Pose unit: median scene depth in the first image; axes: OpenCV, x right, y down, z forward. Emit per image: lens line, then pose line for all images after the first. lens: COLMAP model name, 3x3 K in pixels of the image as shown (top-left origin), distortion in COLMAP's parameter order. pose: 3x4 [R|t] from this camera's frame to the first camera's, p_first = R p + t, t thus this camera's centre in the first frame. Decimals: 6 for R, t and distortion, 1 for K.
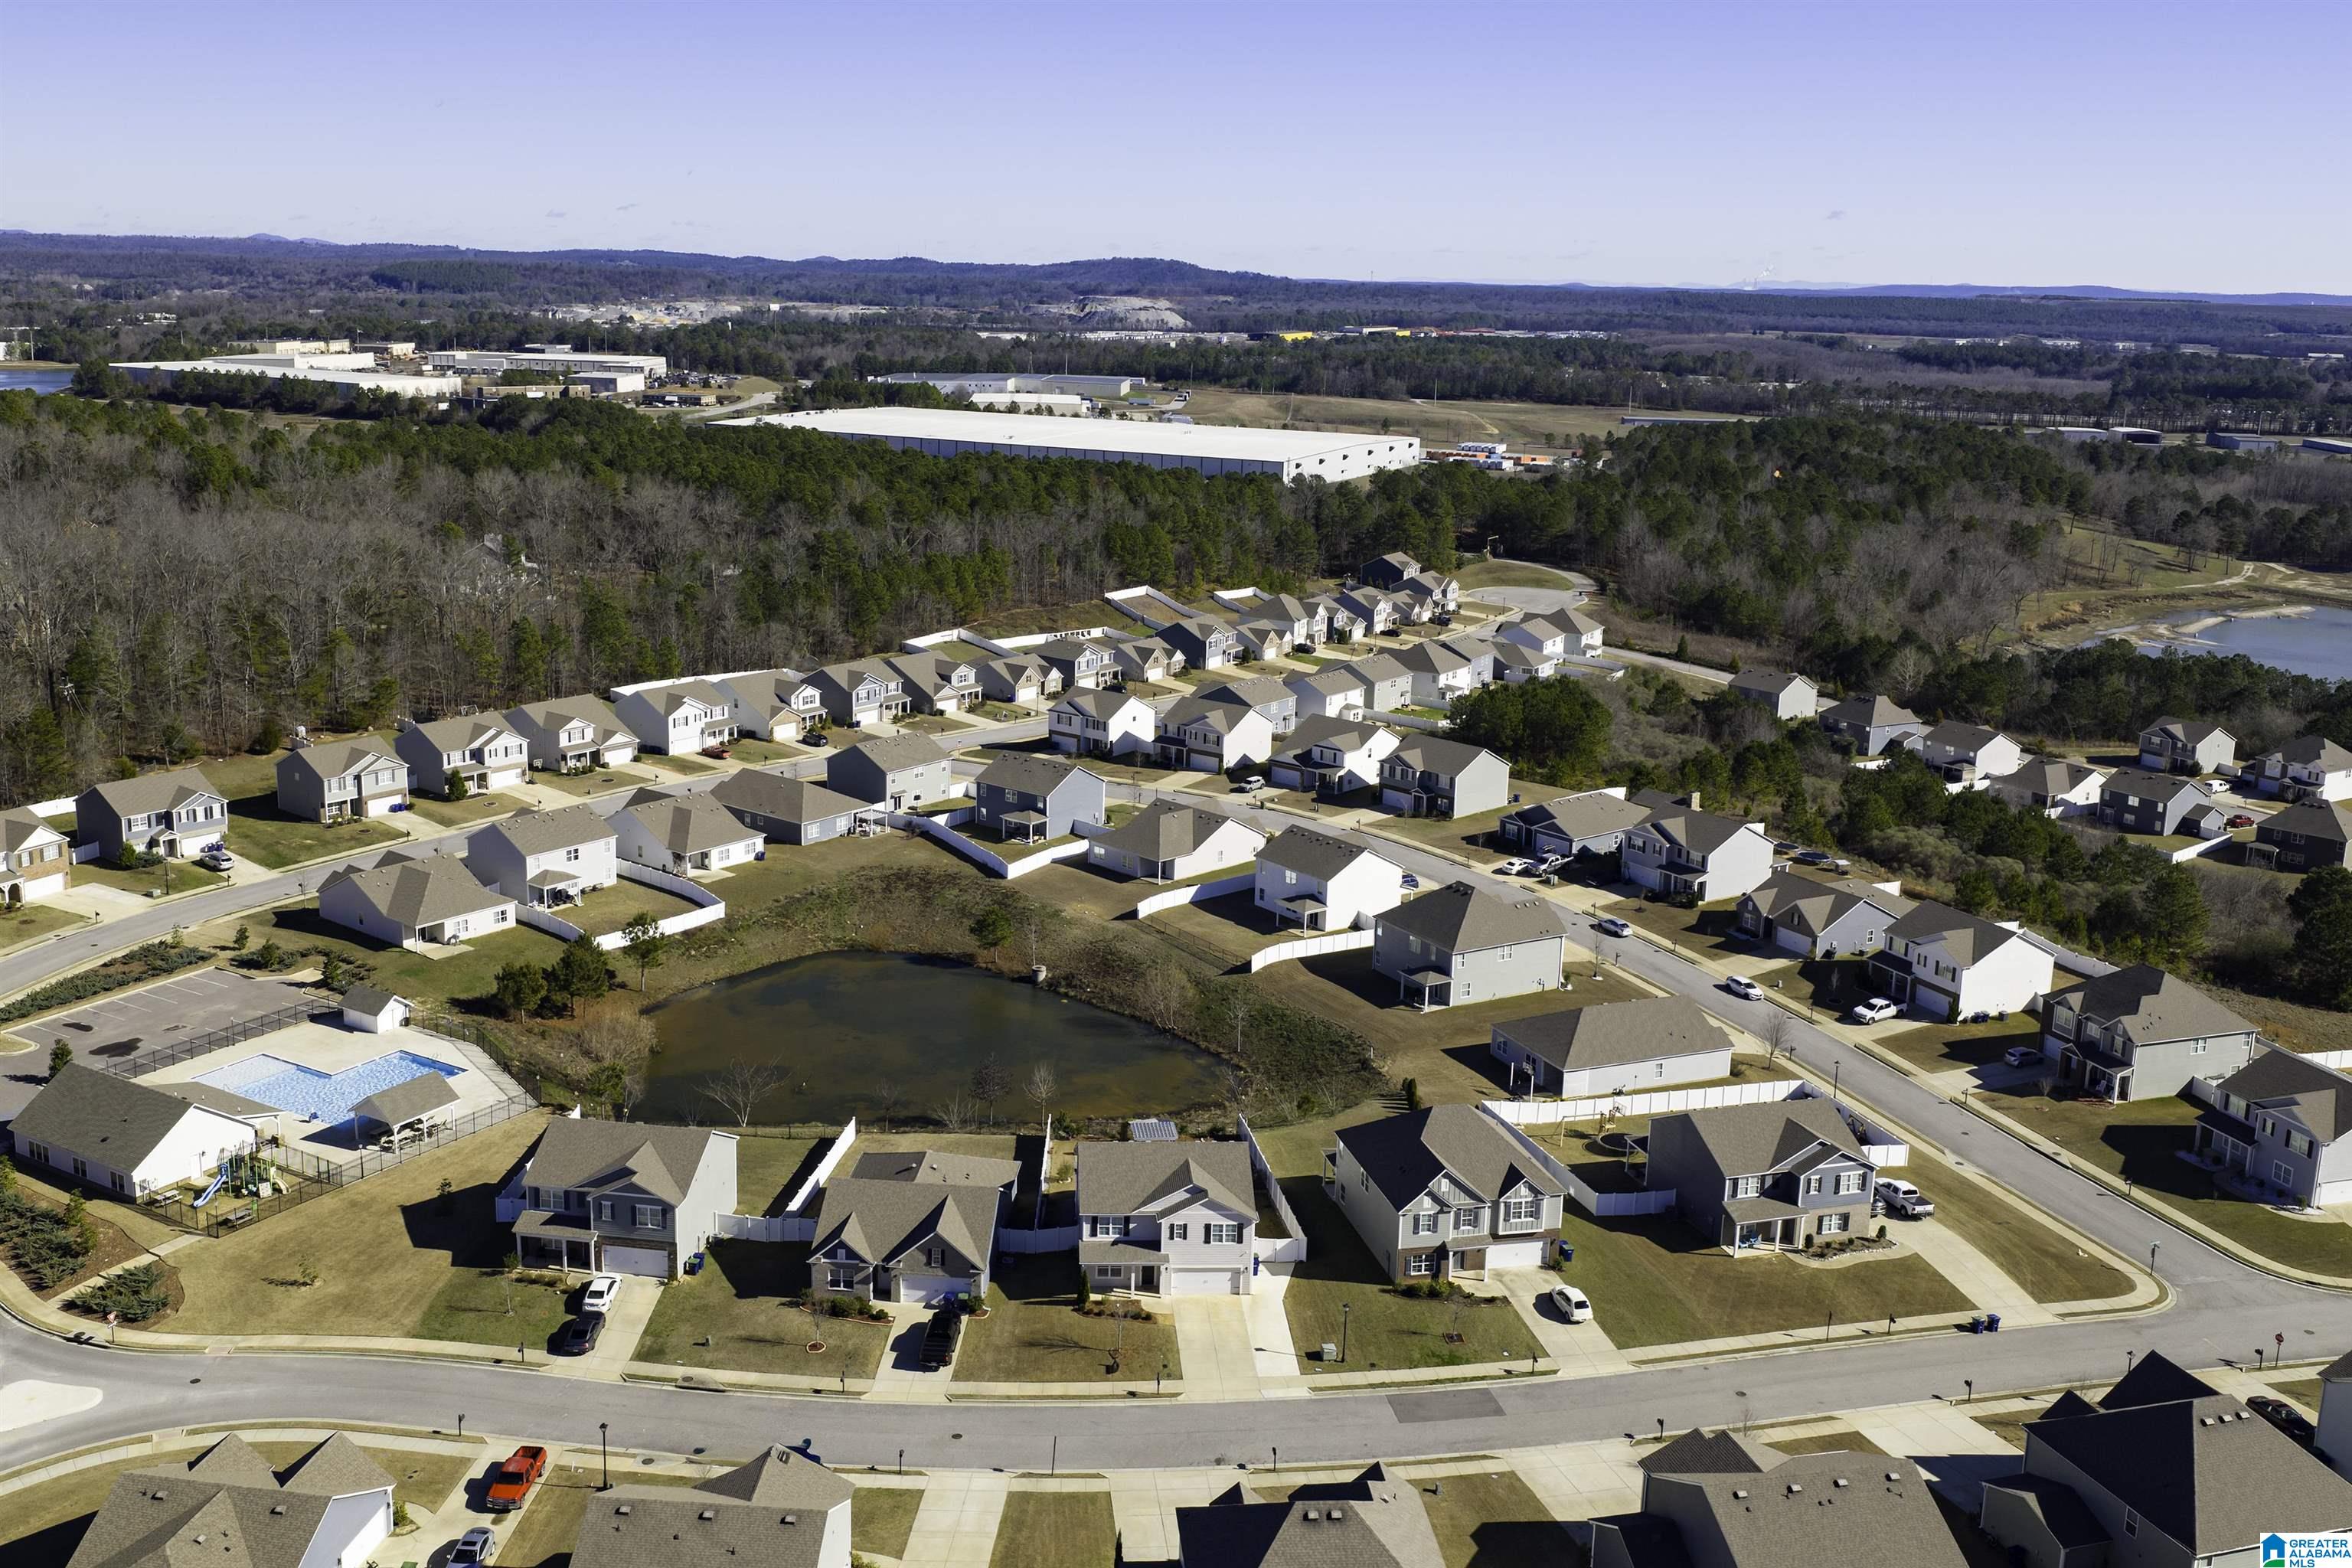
lens RADIAL K [[2137.8, 0, 1118.1], [0, 2137.8, 725.2], [0, 0, 1]] dist [0.020902, -0.015784]
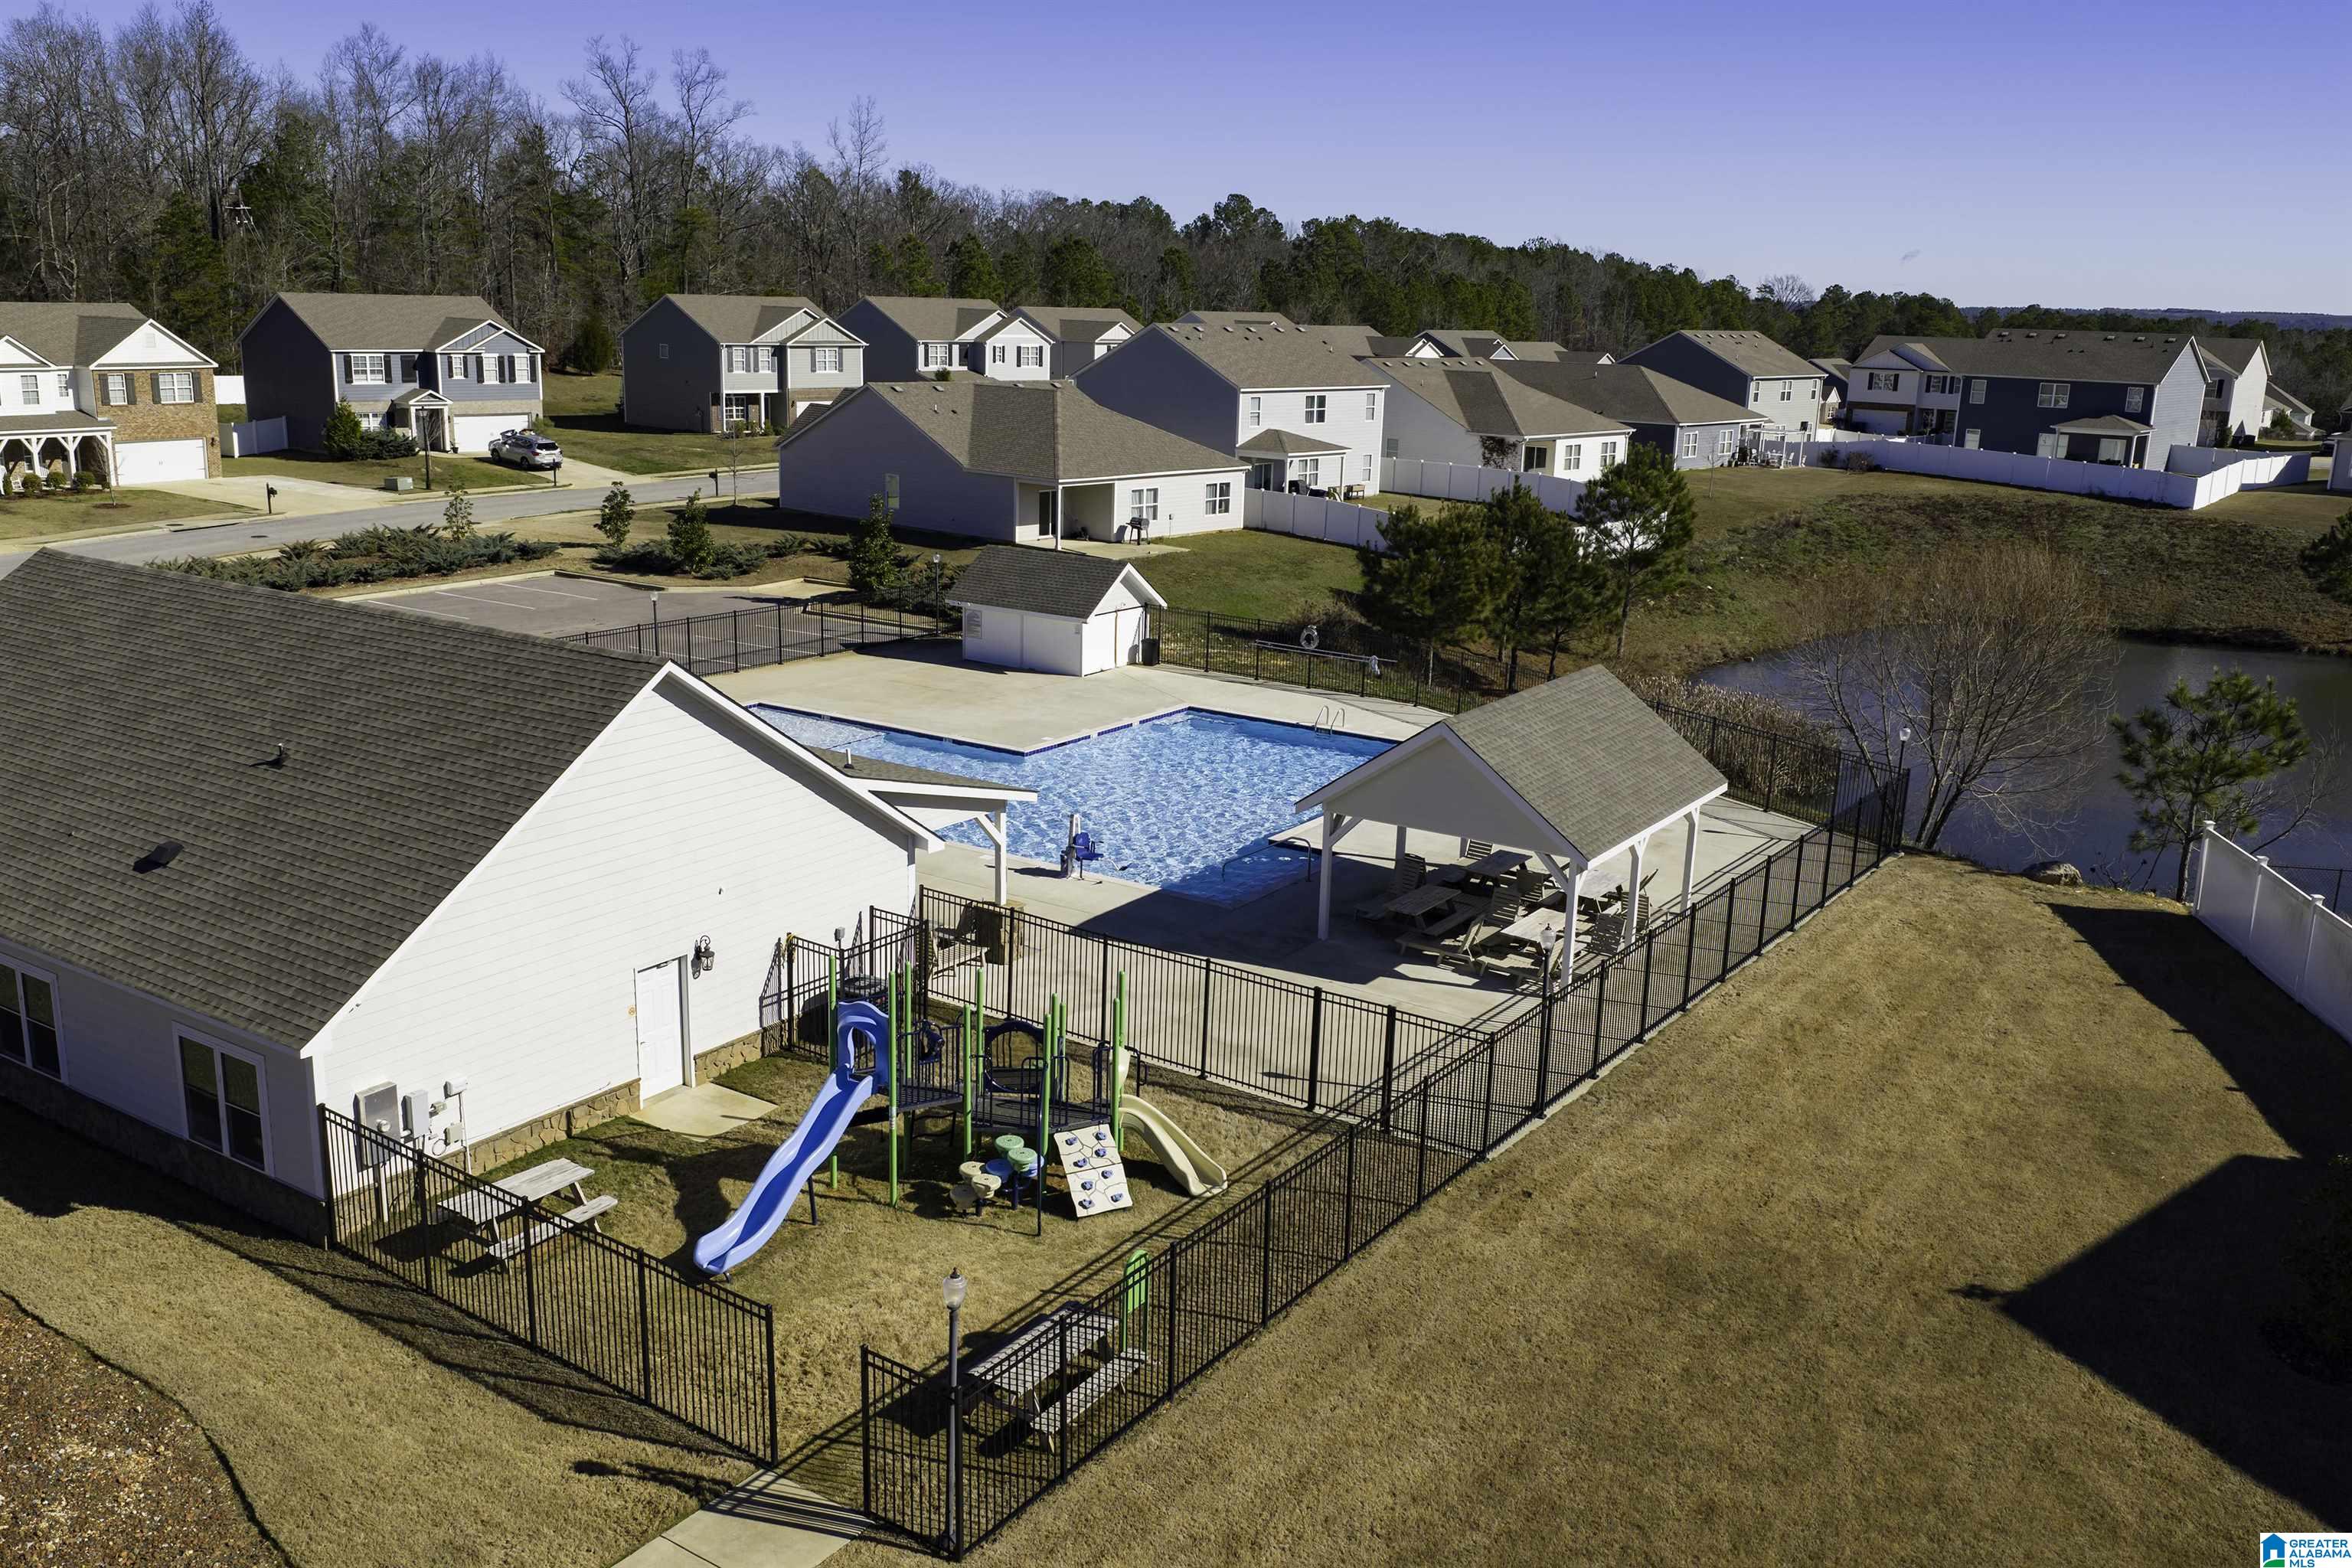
lens RADIAL K [[1925.1, 0, 1176.0], [0, 1925.1, 784.0], [0, 0, 1]] dist [0.007089, -0.004610]
pose [[0.999349, 0.013742, -0.033366, -0.300879], [-0.012683, 0.999415, 0.031758, 0.141476], [0.033782, -0.031314, 0.998939, 0.662782]]
